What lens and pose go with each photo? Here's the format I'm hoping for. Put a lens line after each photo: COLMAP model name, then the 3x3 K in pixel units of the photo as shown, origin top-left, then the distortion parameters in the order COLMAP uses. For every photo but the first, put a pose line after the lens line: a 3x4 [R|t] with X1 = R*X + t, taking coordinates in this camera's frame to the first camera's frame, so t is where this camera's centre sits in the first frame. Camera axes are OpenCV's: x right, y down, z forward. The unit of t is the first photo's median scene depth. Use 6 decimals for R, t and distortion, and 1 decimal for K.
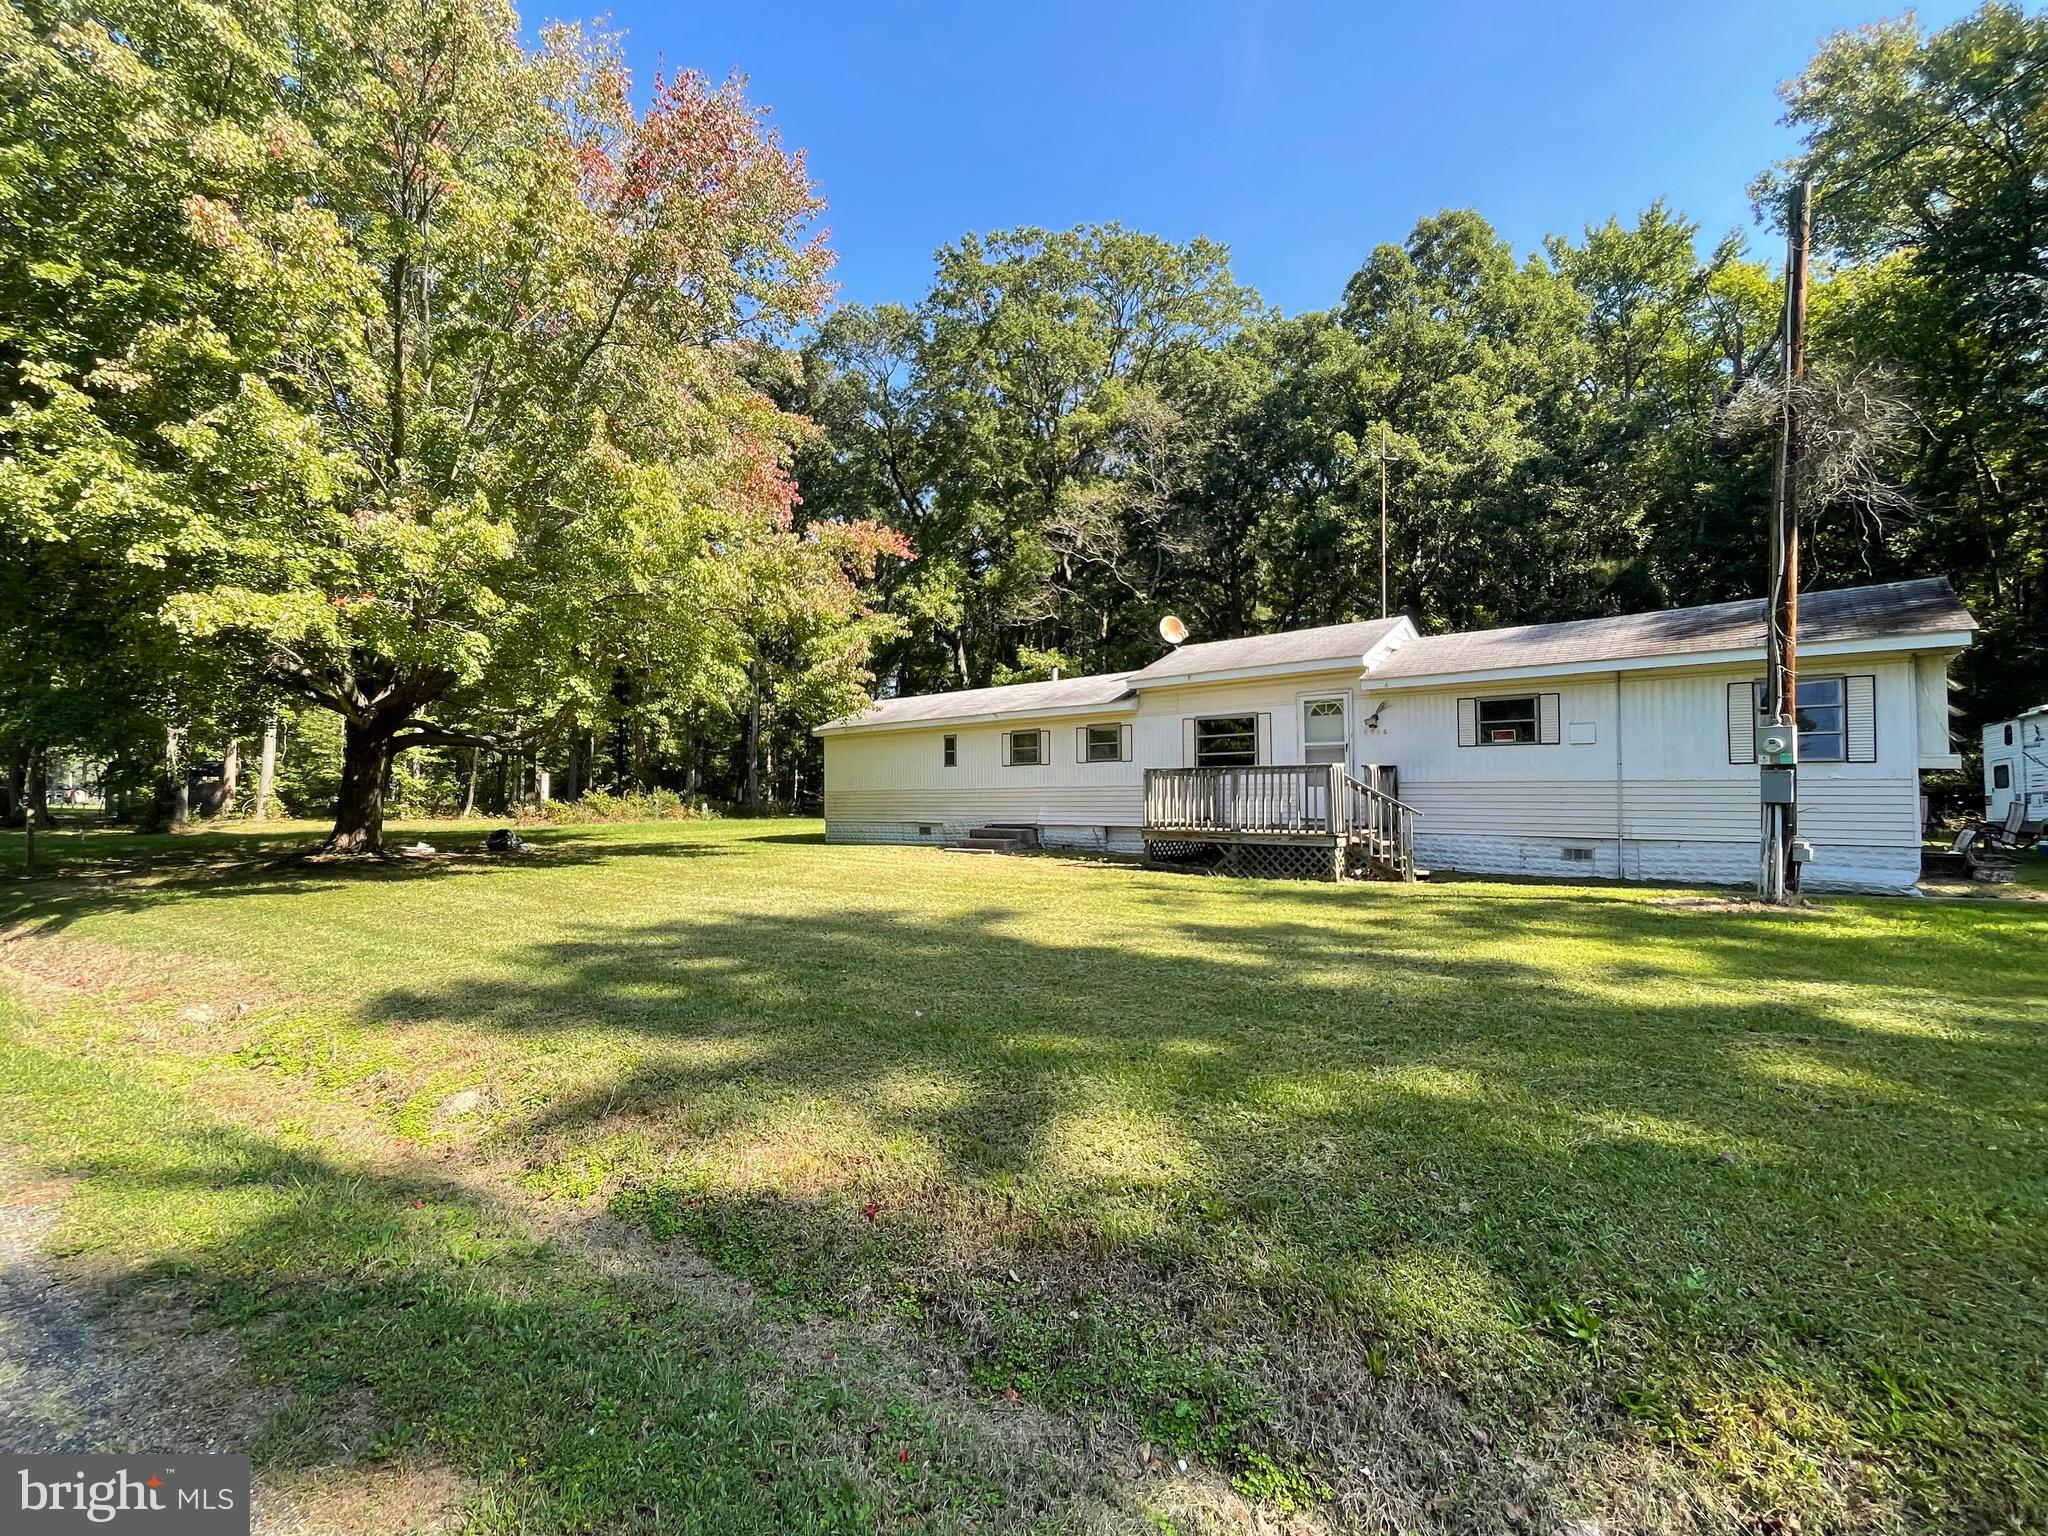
lens RADIAL K [[828.6, 0, 1017.6], [0, 828.6, 763.1], [0, 0, 1]] dist [0.001570, -0.001803]
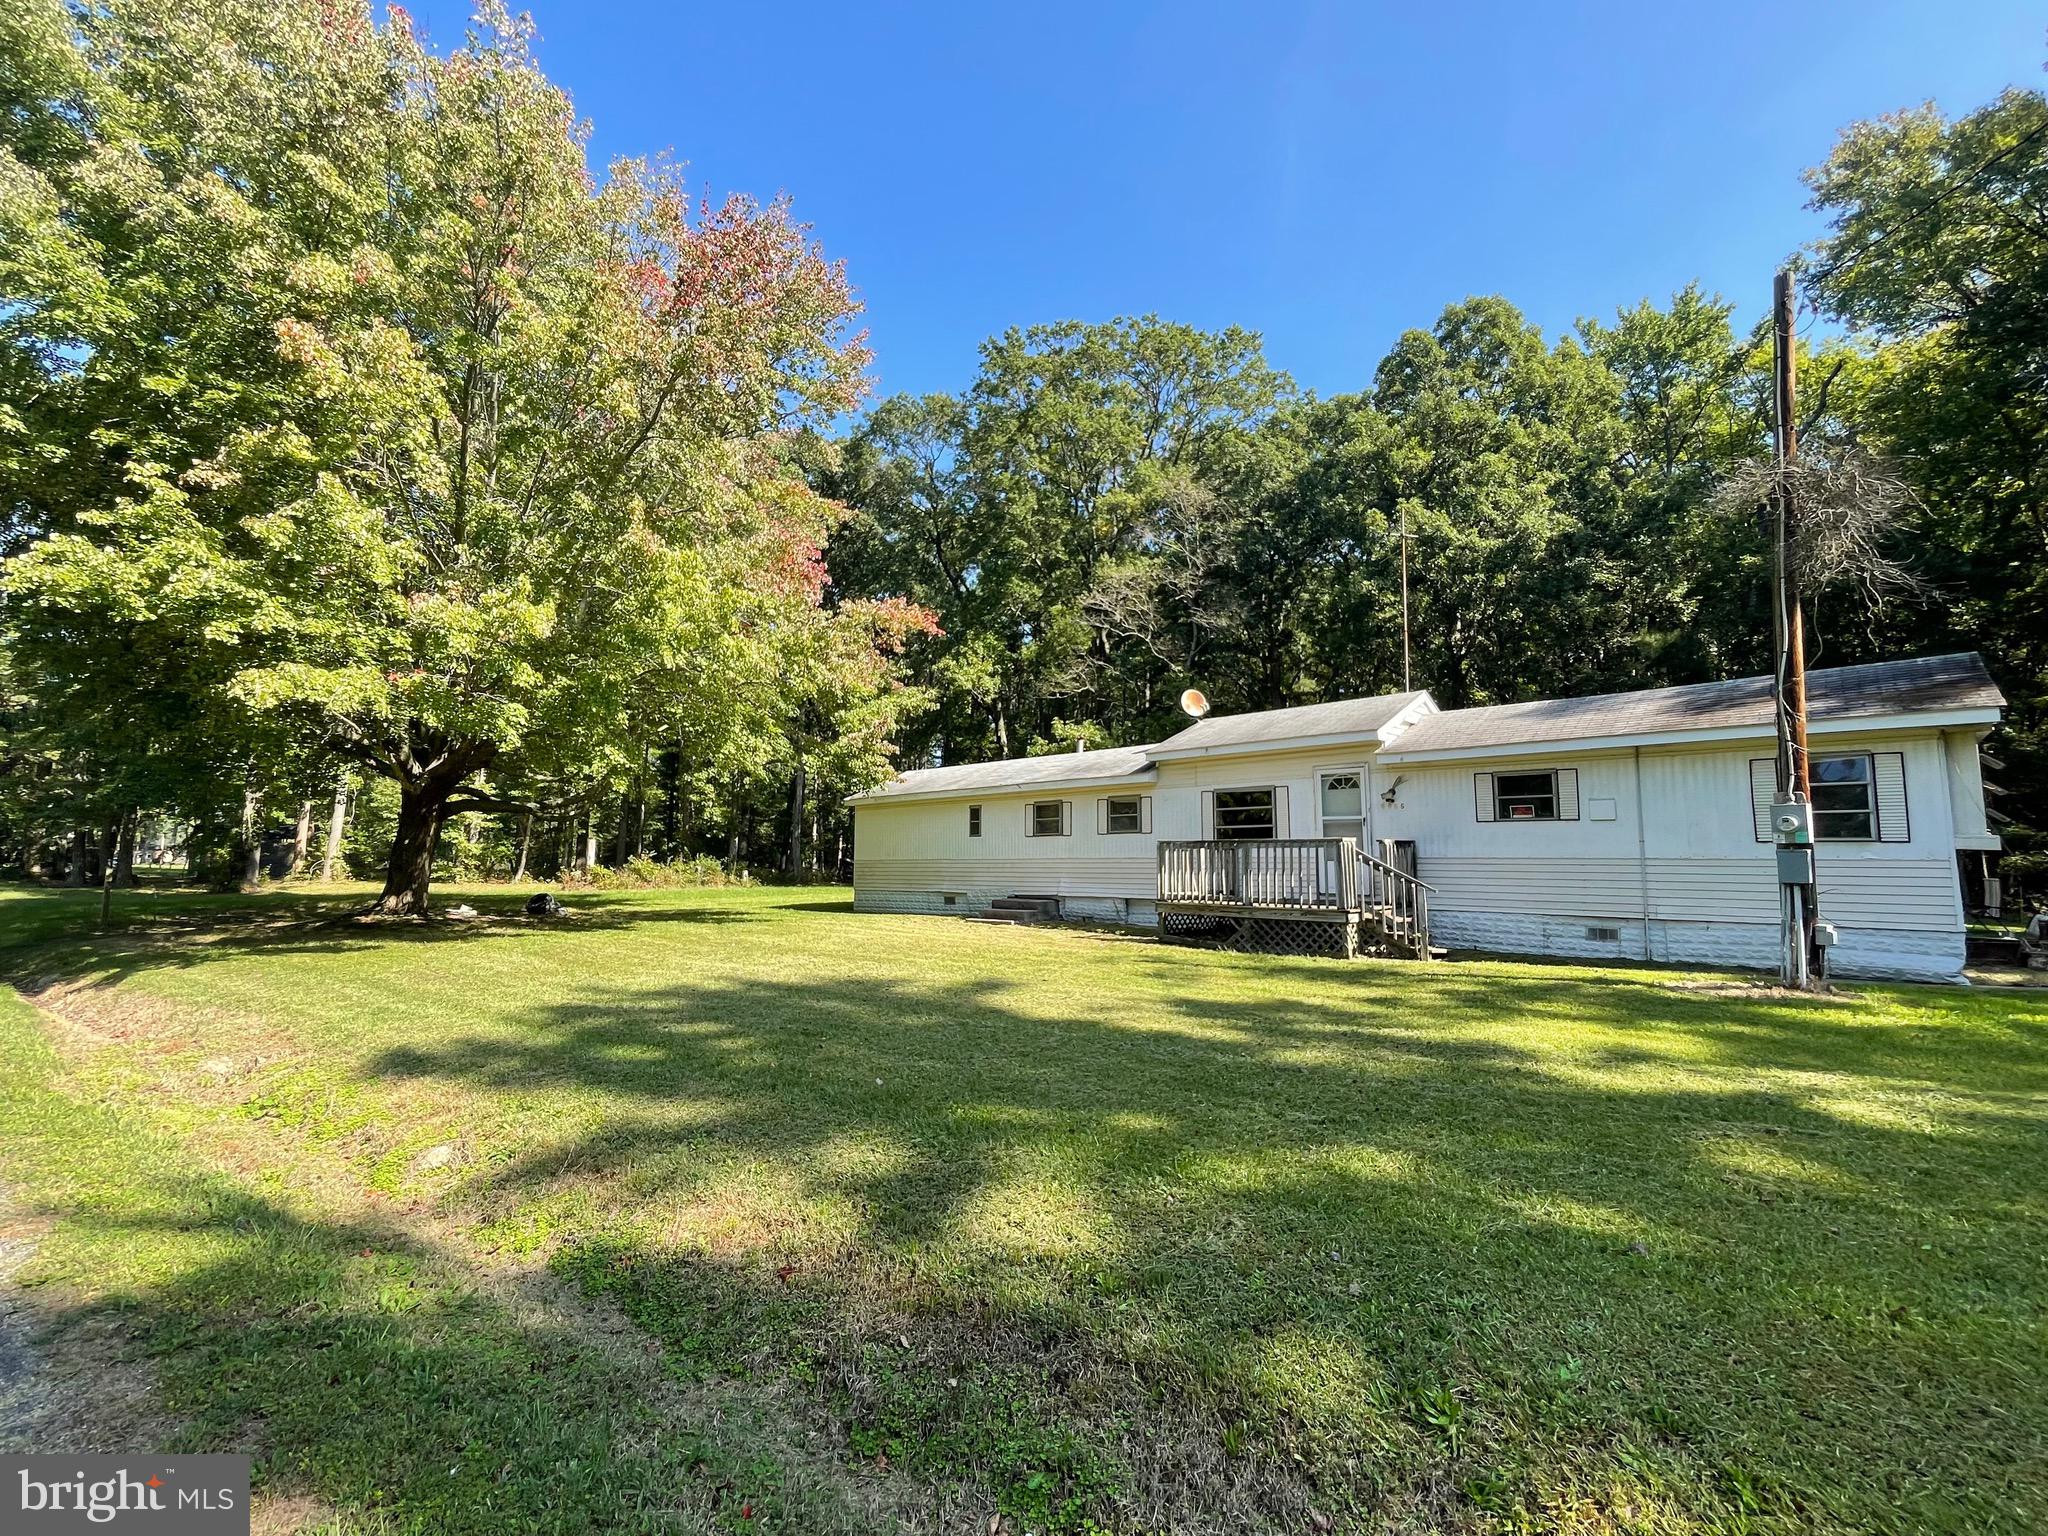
lens RADIAL K [[828.6, 0, 1022.3], [0, 828.6, 770.1], [0, 0, 1]] dist [0.001570, -0.001803]
pose [[0.998689, 0.006058, -0.050826, 0.049583], [-0.009917, 0.997057, -0.076017, -0.001057], [0.050216, 0.076421, 0.995810, -0.014891]]
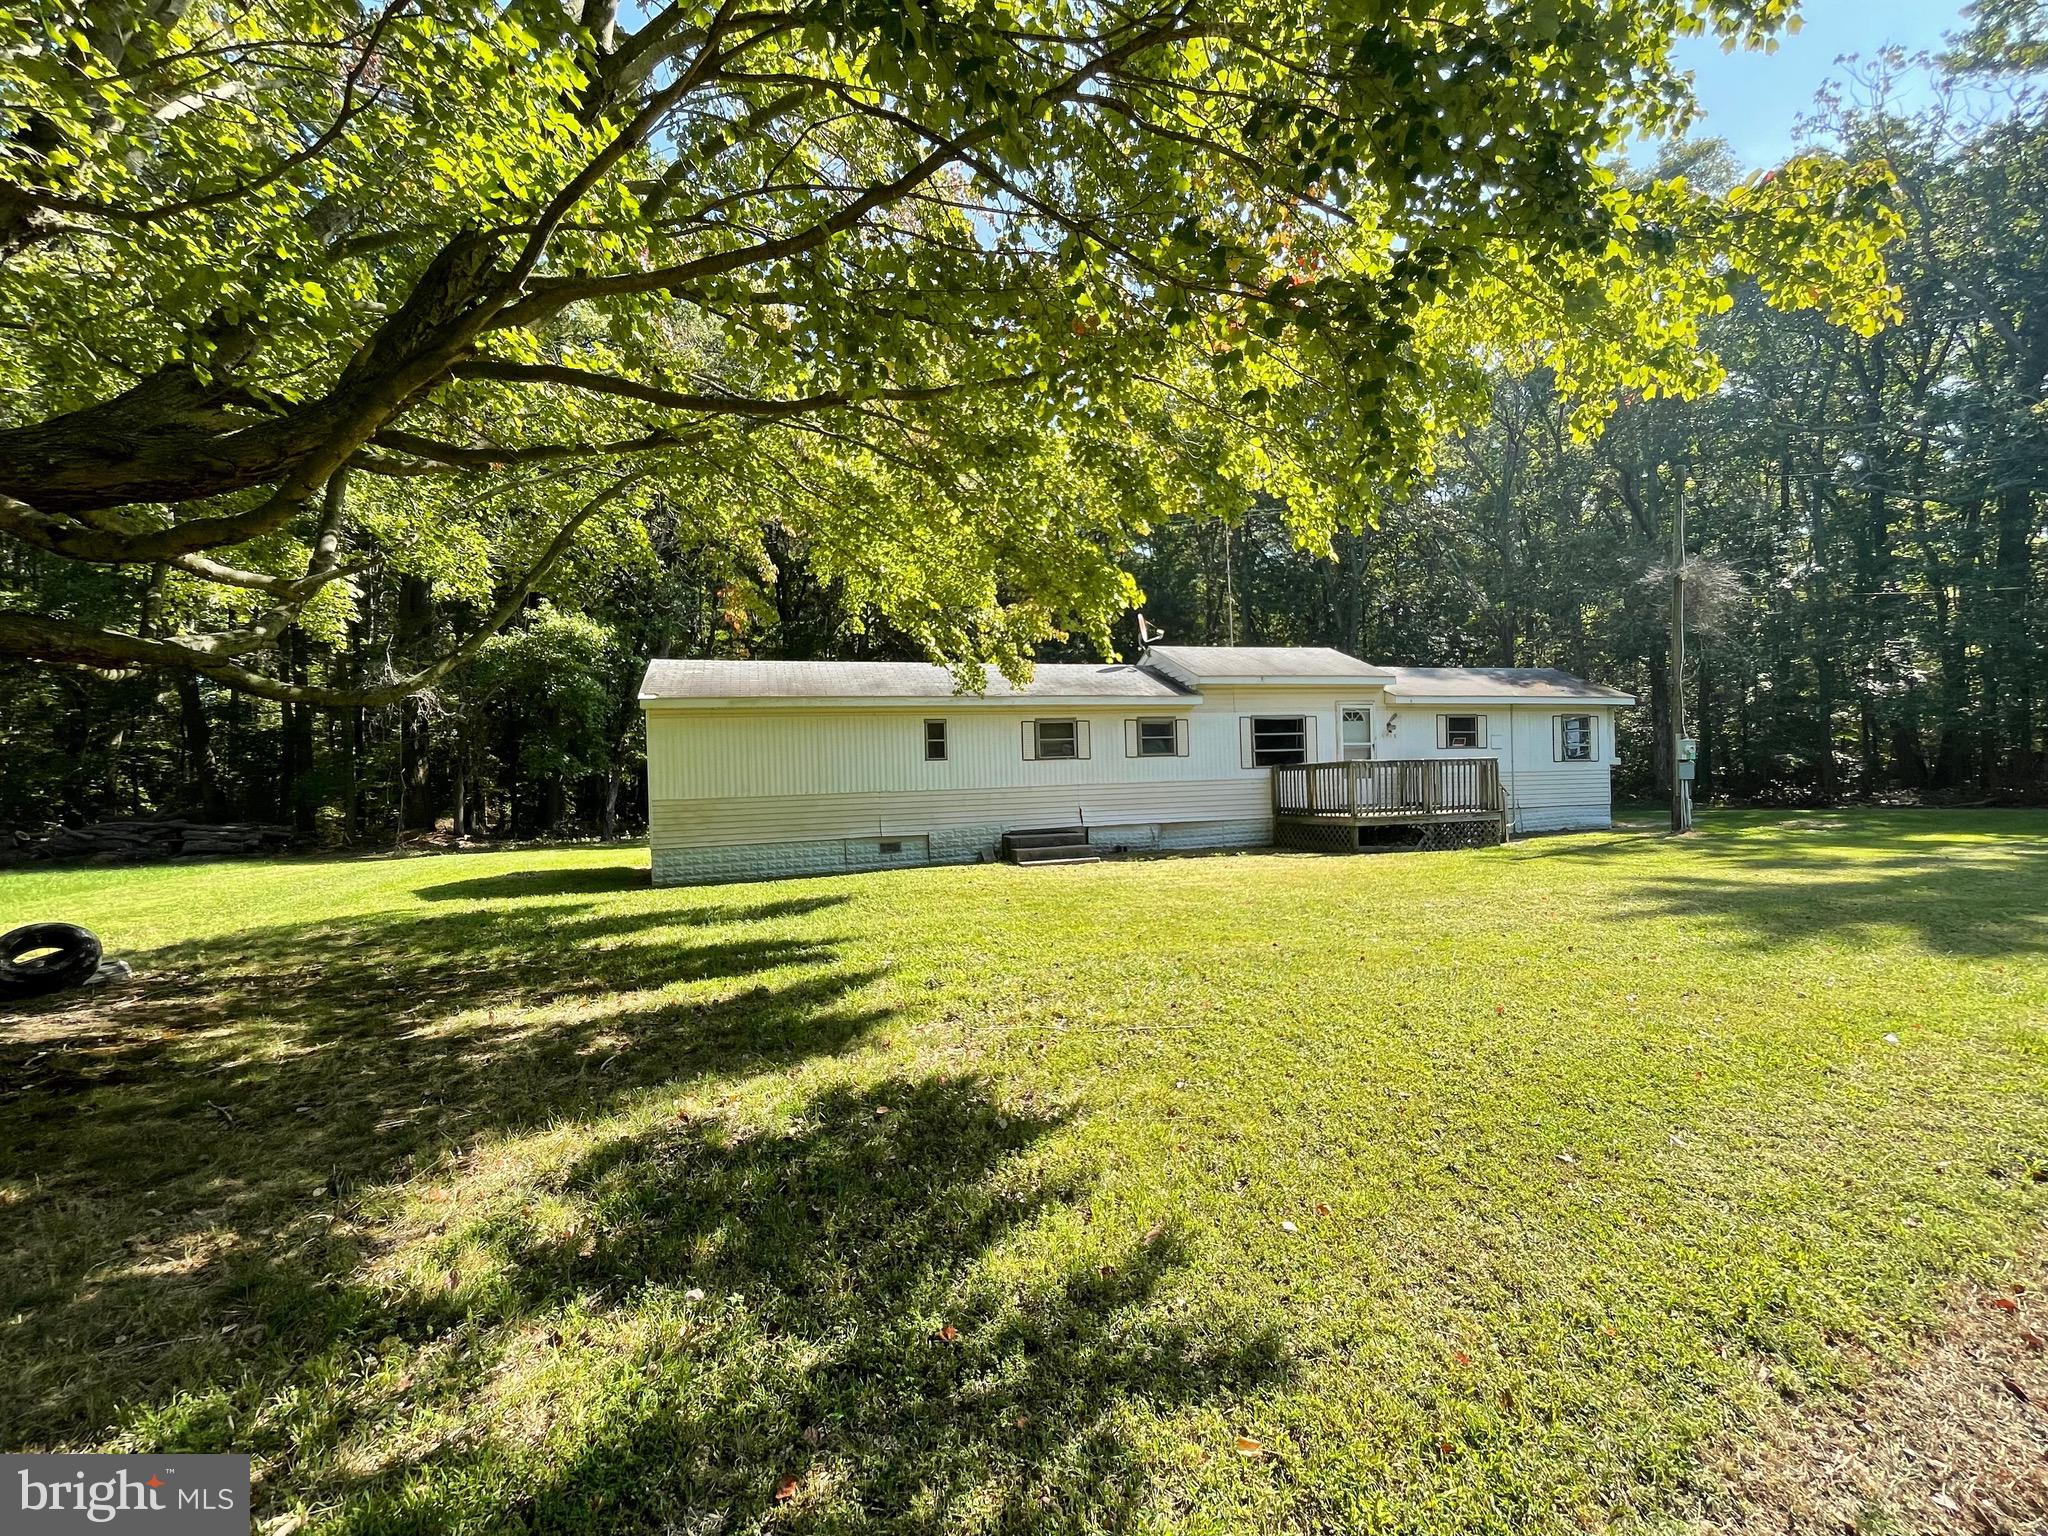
lens RADIAL K [[828.6, 0, 998.4], [0, 828.6, 799.3], [0, 0, 1]] dist [0.001570, -0.001803]
pose [[0.581519, -0.010276, 0.813468, -1.234105], [0.000922, 0.999928, 0.011972, 0.056946], [-0.813532, -0.006212, 0.581487, 0.928625]]
